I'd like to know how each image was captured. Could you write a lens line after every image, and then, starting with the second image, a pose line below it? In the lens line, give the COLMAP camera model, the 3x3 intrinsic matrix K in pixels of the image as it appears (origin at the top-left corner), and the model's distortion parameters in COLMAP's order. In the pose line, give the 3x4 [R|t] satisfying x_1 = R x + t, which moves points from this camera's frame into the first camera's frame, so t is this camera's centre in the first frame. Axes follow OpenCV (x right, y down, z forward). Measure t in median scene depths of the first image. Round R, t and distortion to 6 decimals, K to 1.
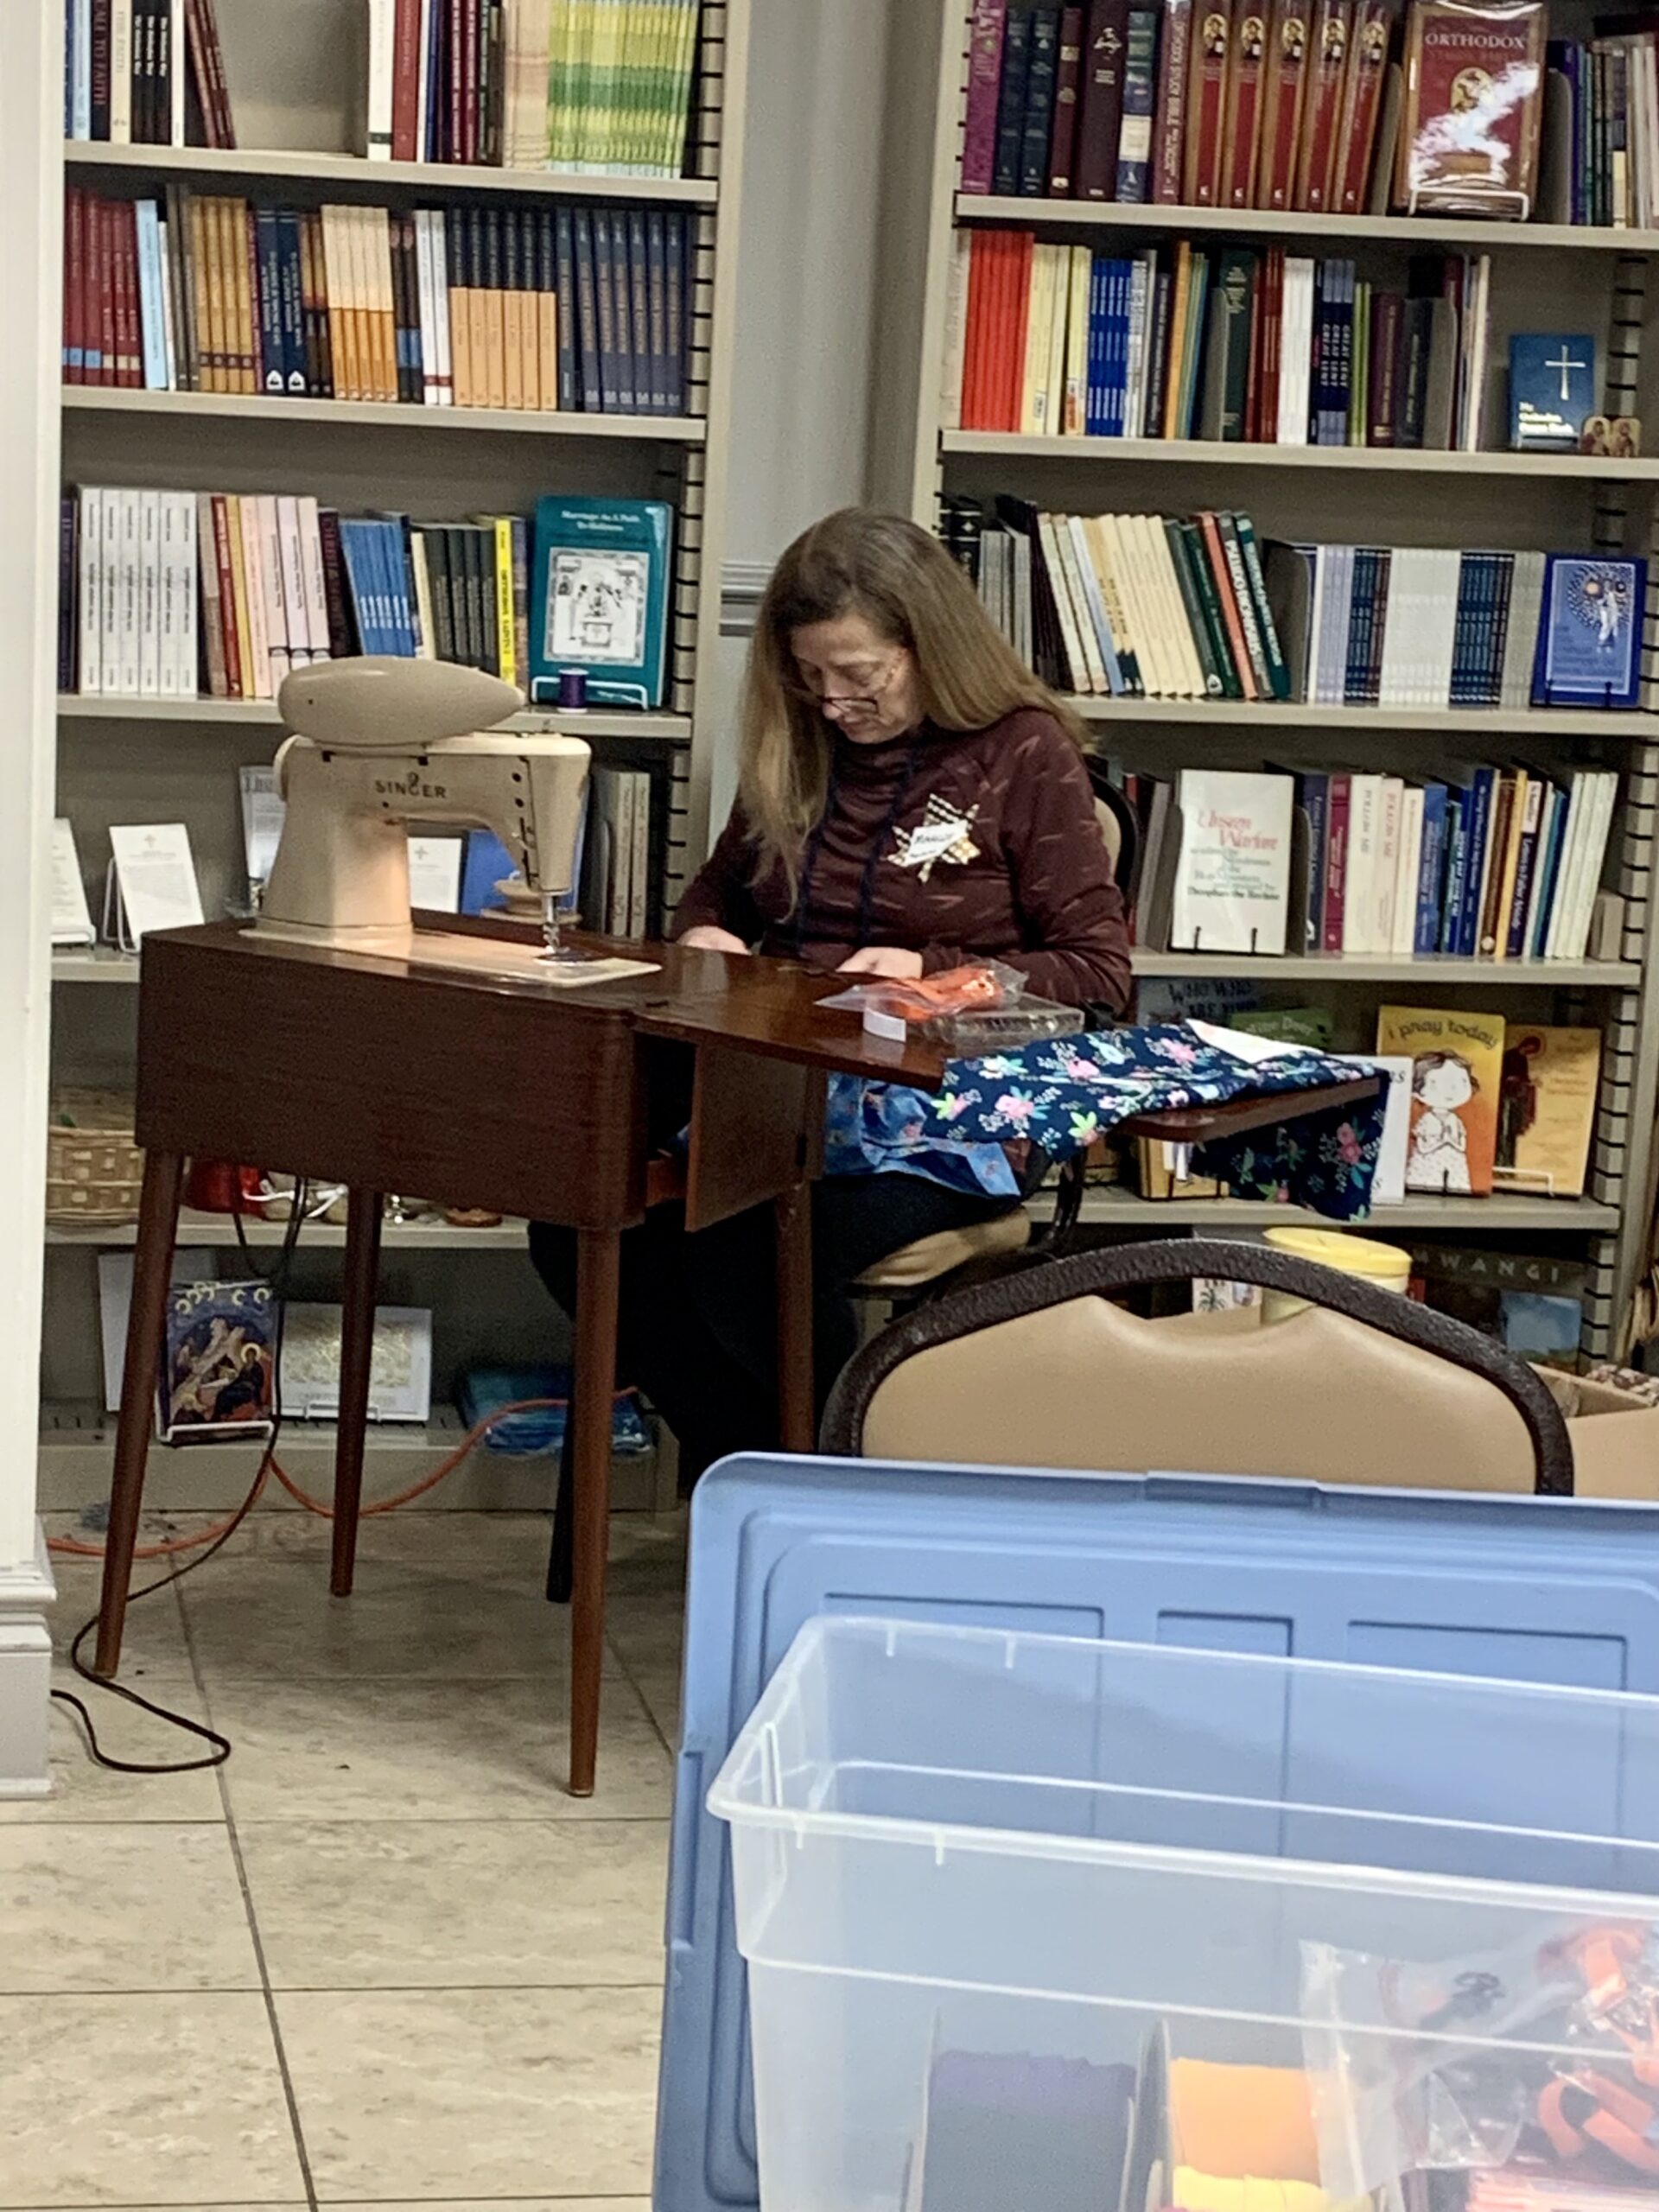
lens RADIAL K [[4751.3, 0, 832.4], [0, 4751.3, 1124.1], [0, 0, 1]] dist [0.158466, 0.000000]
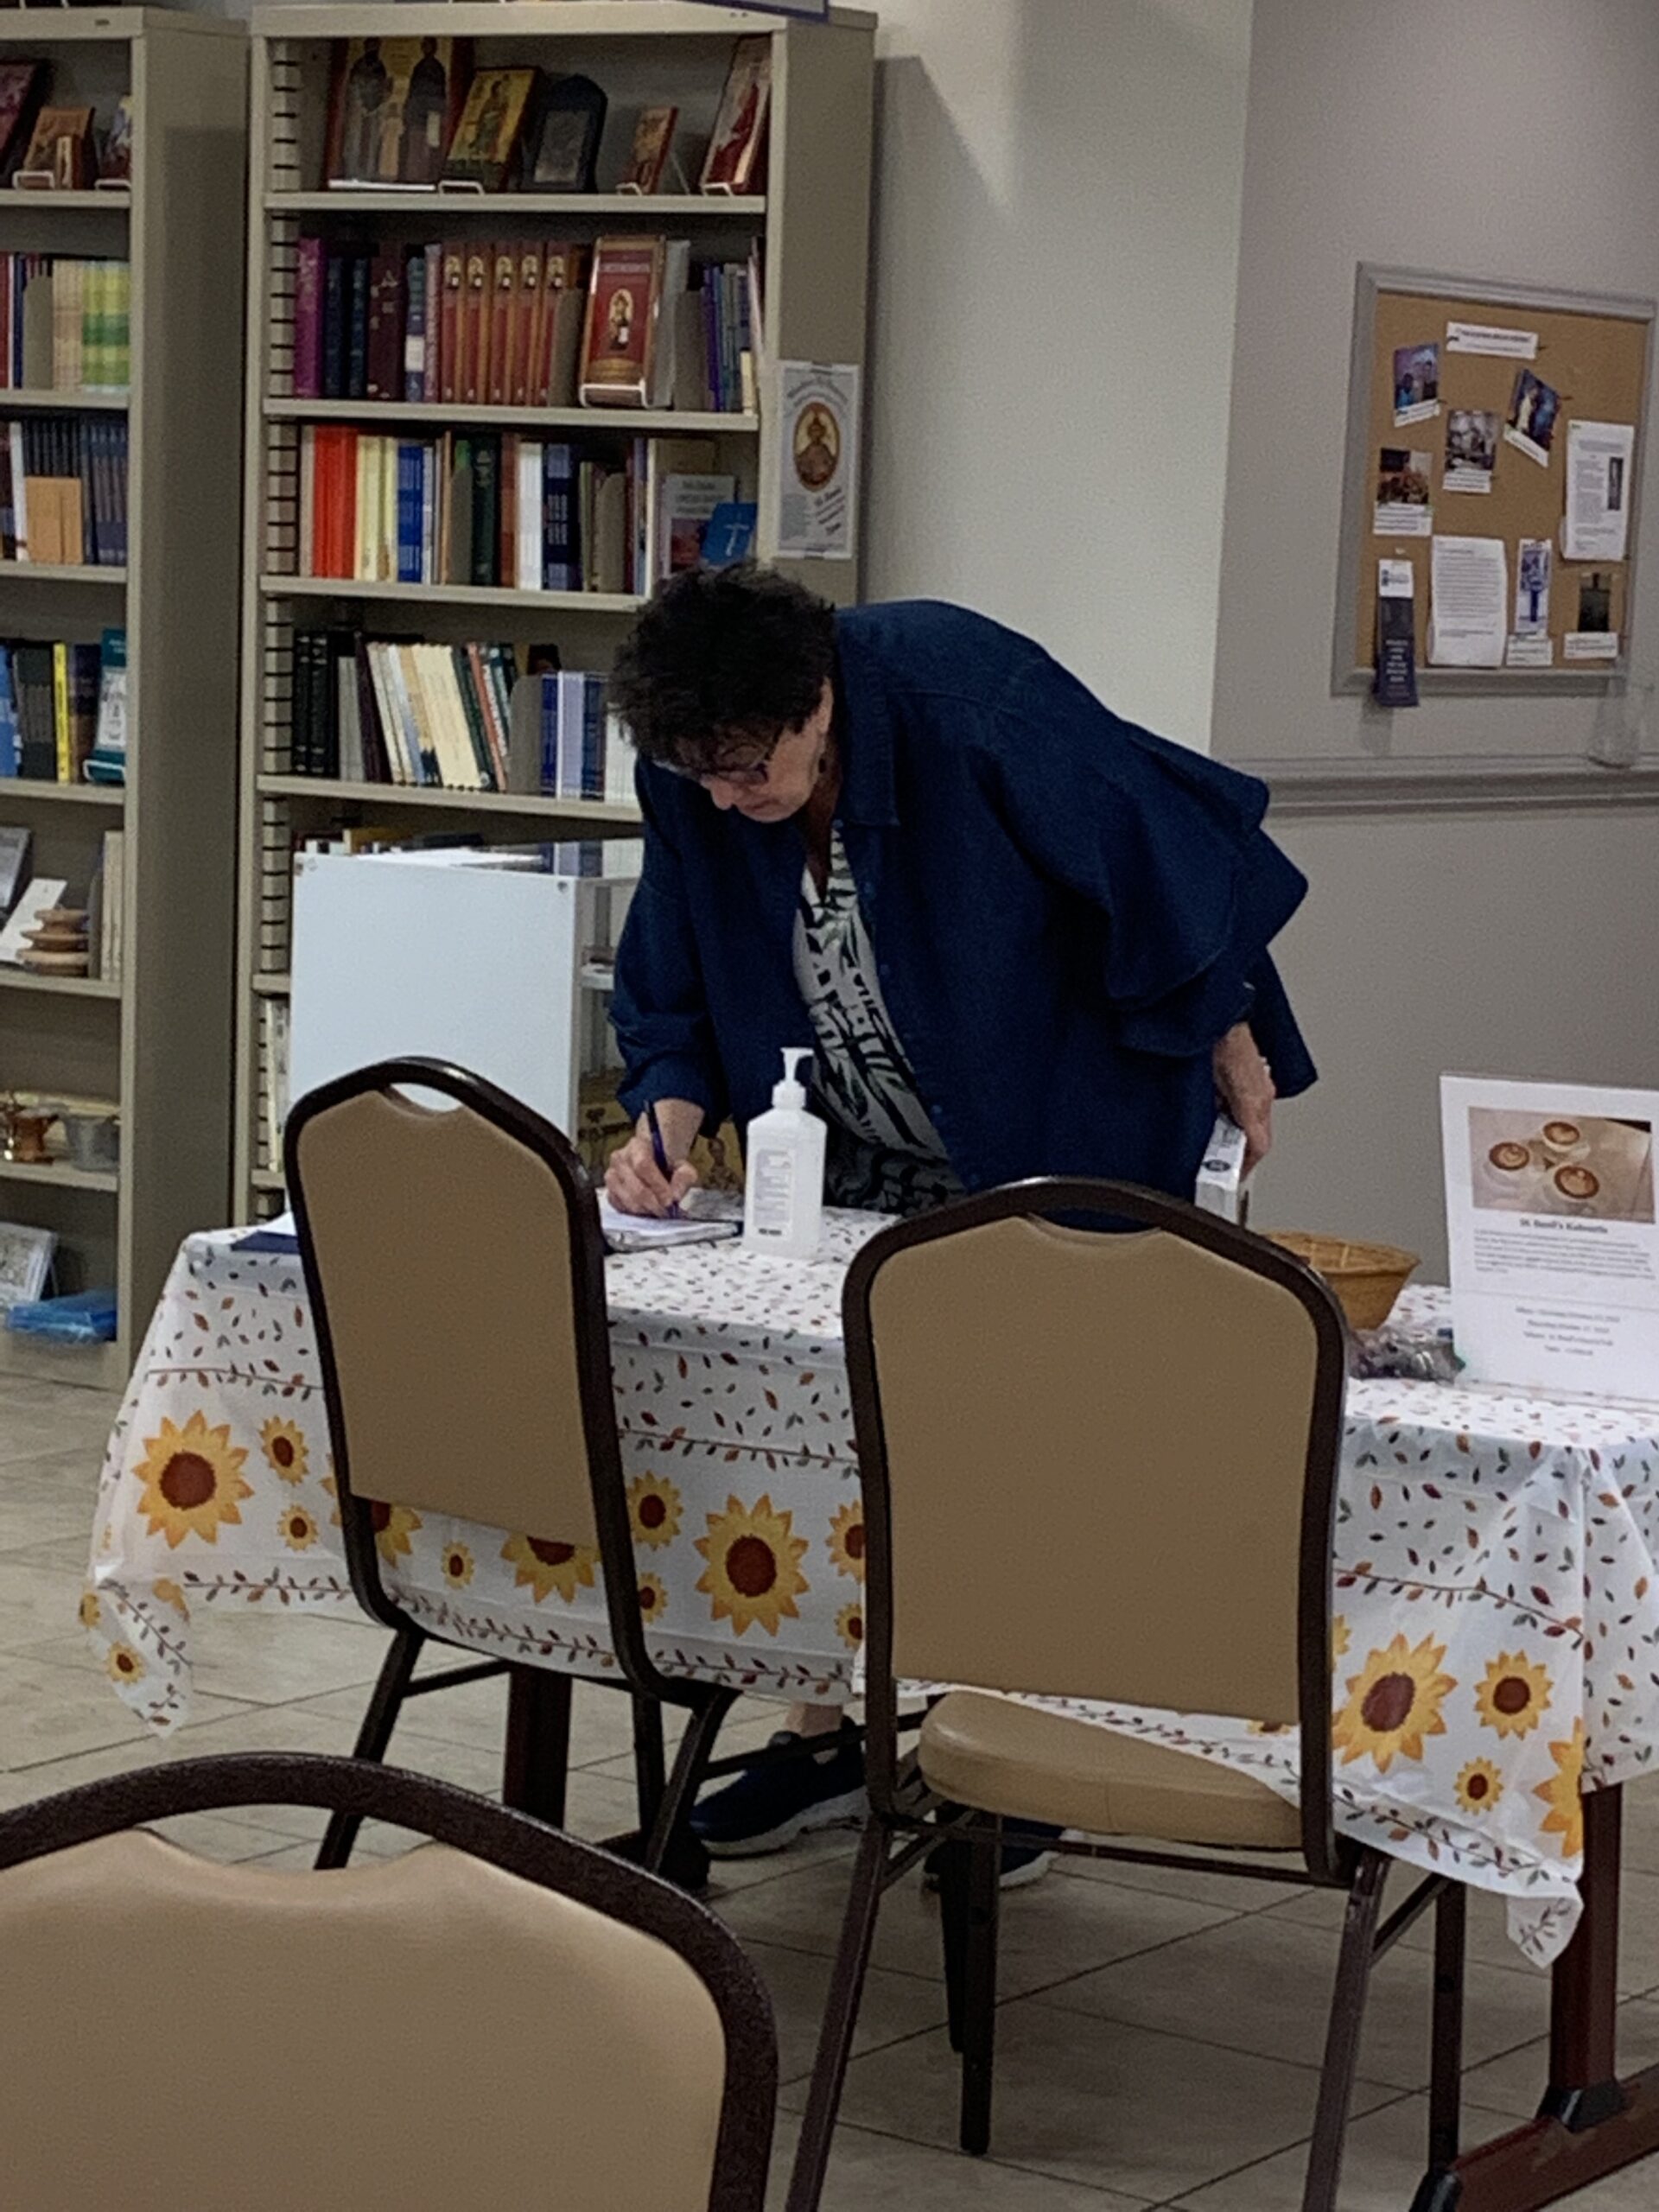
lens RADIAL K [[5753.1, 0, 846.2], [0, 5753.1, 1110.6], [0, 0, 1]] dist [0.191192, 0.000000]
pose [[0.679501, 0.052115, -0.731821, 1.281600], [-0.136080, 0.989119, -0.055914, 0.066539], [0.720944, 0.137580, 0.679199, 0.053704]]
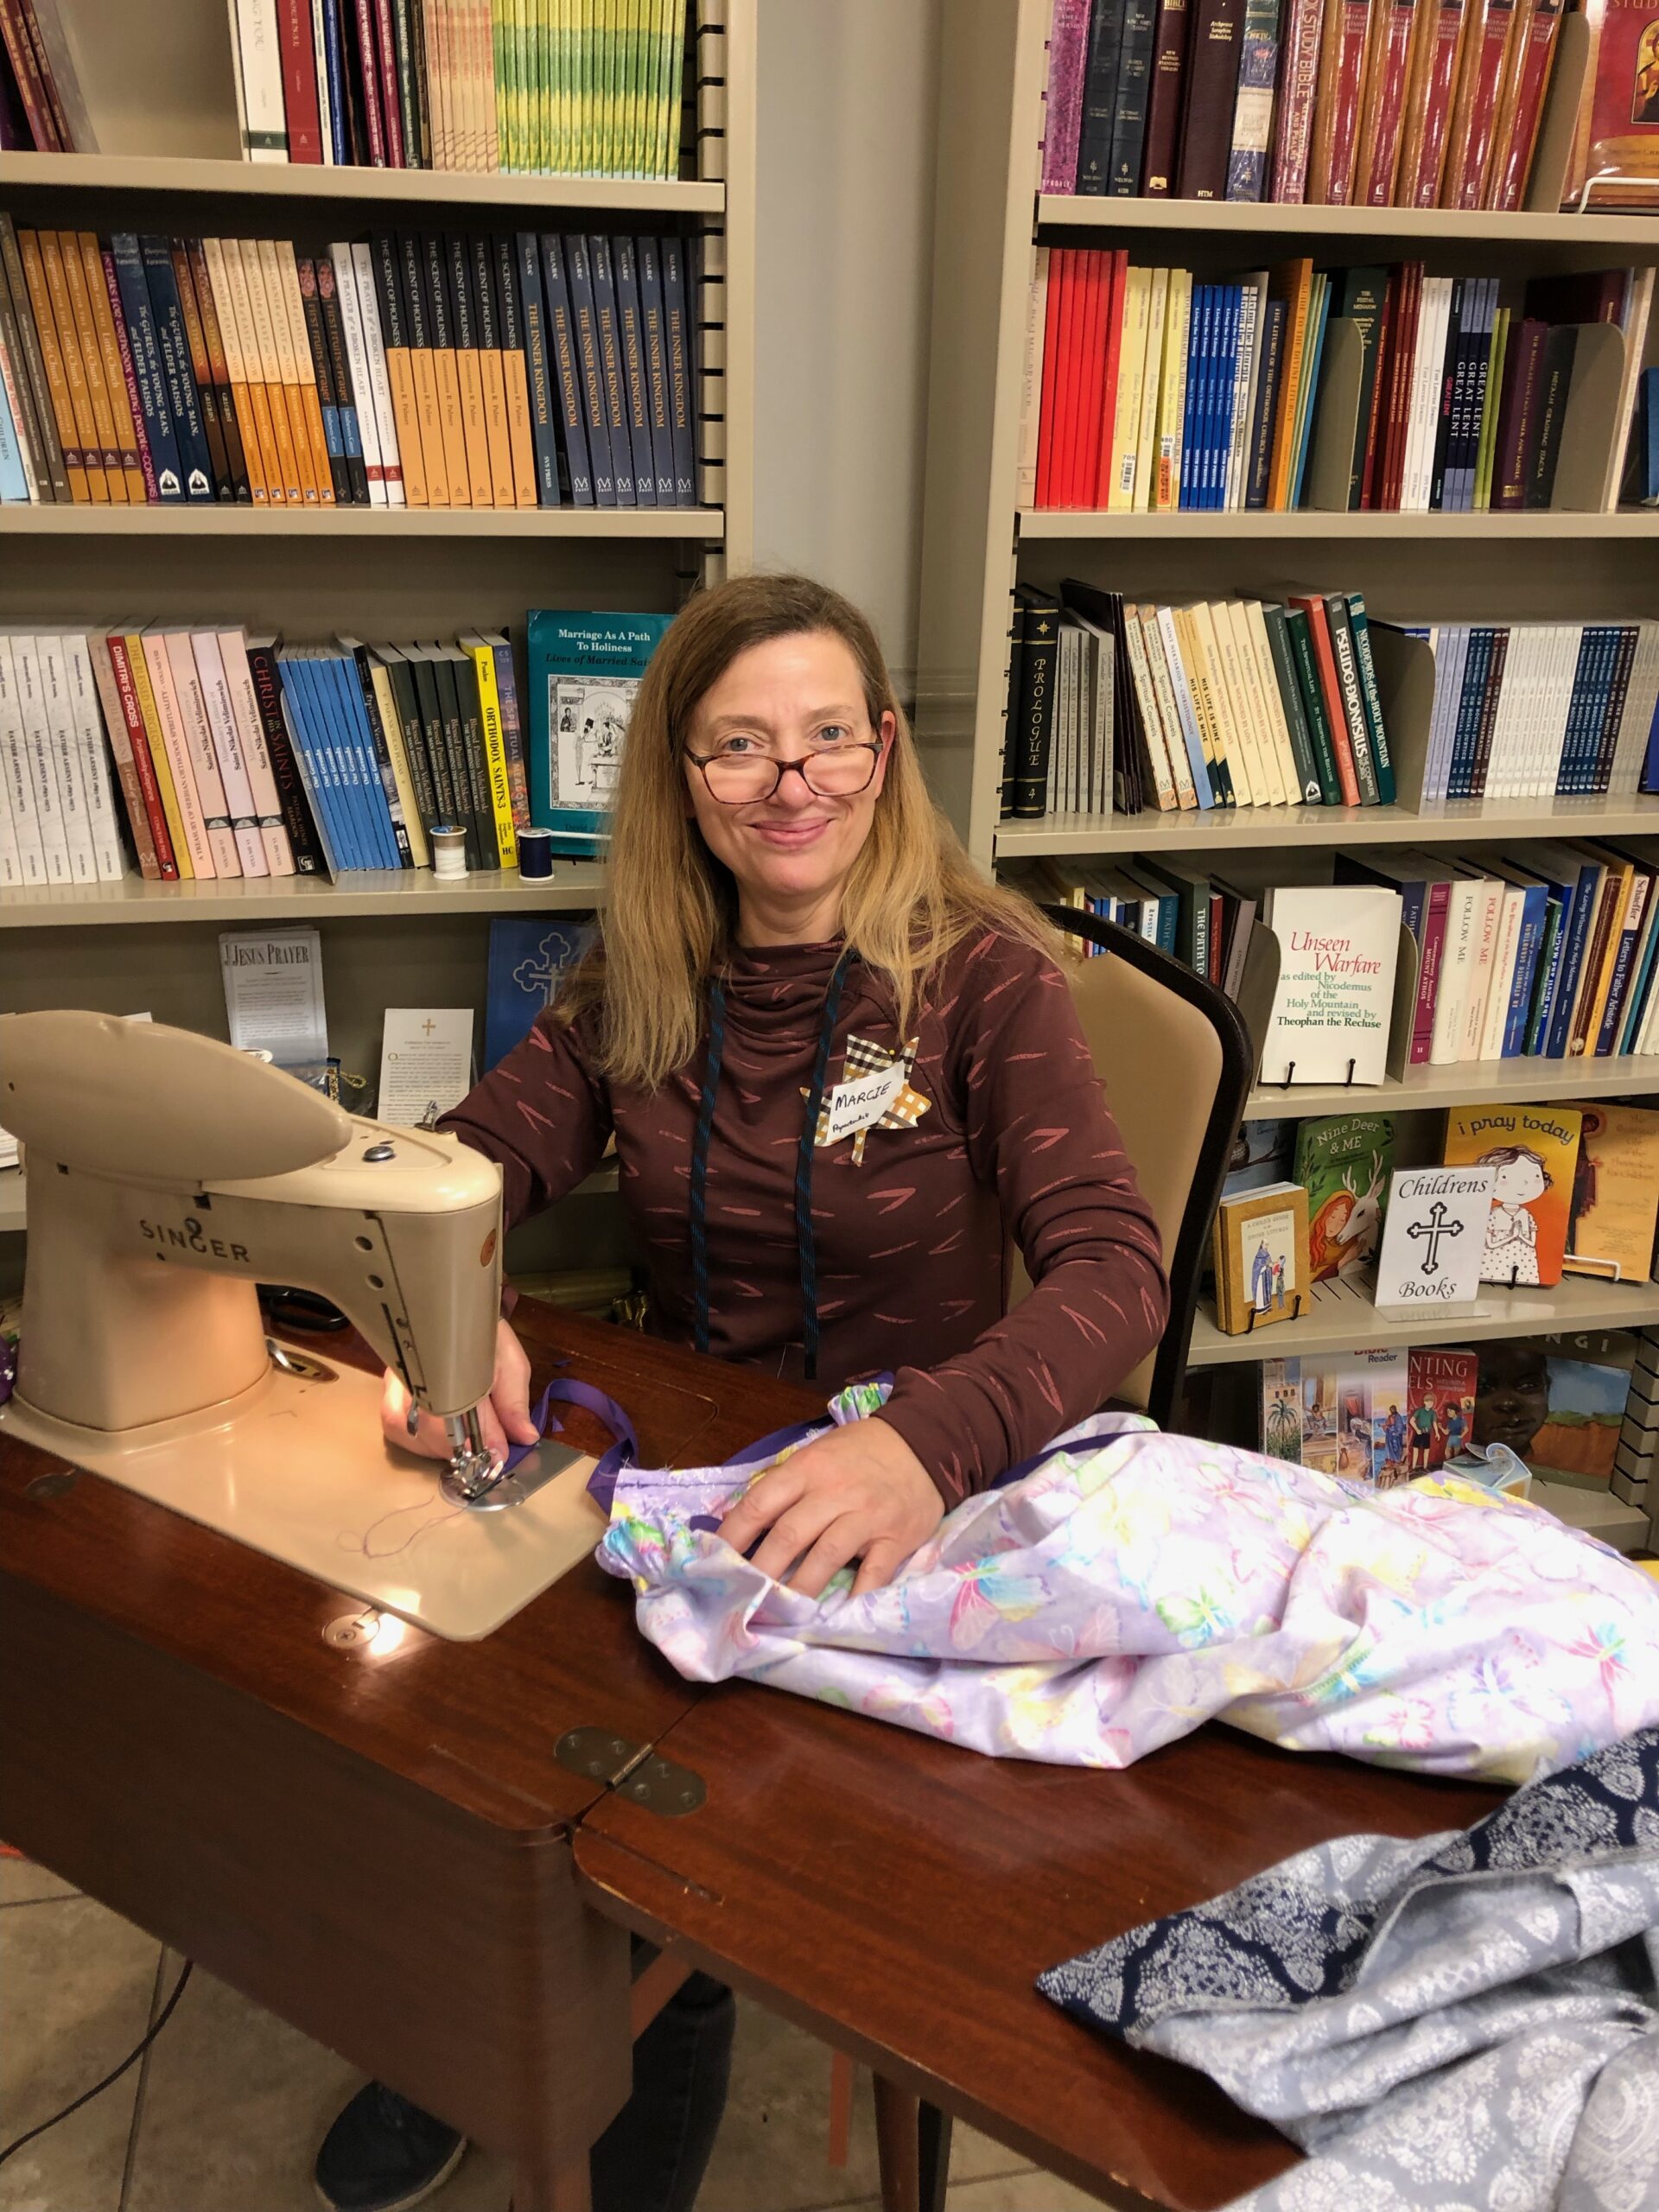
lens RADIAL K [[1813.0, 0, 808.3], [0, 1813.0, 1093.6], [0, 0, 1]] dist [0.006001, 0.004463]
pose [[0.999291, -0.032345, -0.019275, -0.009533], [0.035347, 0.982247, 0.184234, -0.104772], [0.012974, -0.184785, 0.982693, 0.668107]]
